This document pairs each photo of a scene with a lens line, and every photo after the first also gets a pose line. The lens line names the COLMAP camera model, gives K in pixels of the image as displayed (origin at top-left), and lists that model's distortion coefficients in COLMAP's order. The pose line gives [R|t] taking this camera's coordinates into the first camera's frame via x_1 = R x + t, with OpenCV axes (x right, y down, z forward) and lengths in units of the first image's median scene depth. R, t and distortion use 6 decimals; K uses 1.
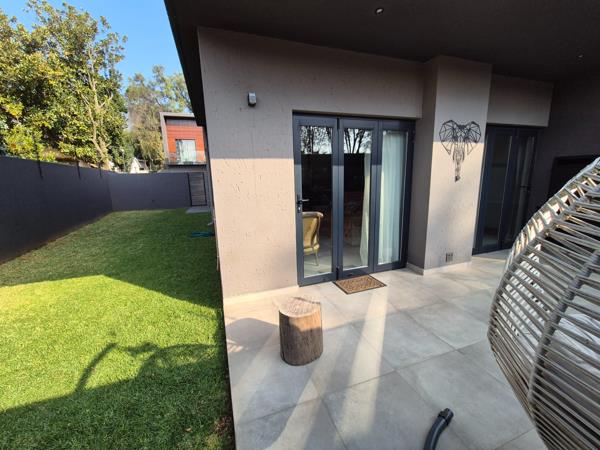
lens RADIAL K [[243.8, 0, 300.0], [0, 243.8, 225.0], [0, 0, 1]] dist [-0.000240, -0.000110]
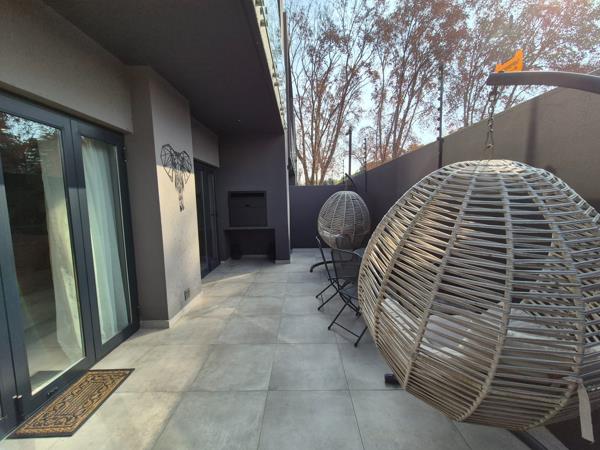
lens RADIAL K [[243.8, 0, 300.0], [0, 243.8, 225.0], [0, 0, 1]] dist [-0.000240, -0.000110]
pose [[0.333322, -0.077229, 0.939645, -0.080717], [0.192645, 0.981191, 0.012306, -0.052808], [-0.922922, 0.176916, 0.341930, 0.280732]]
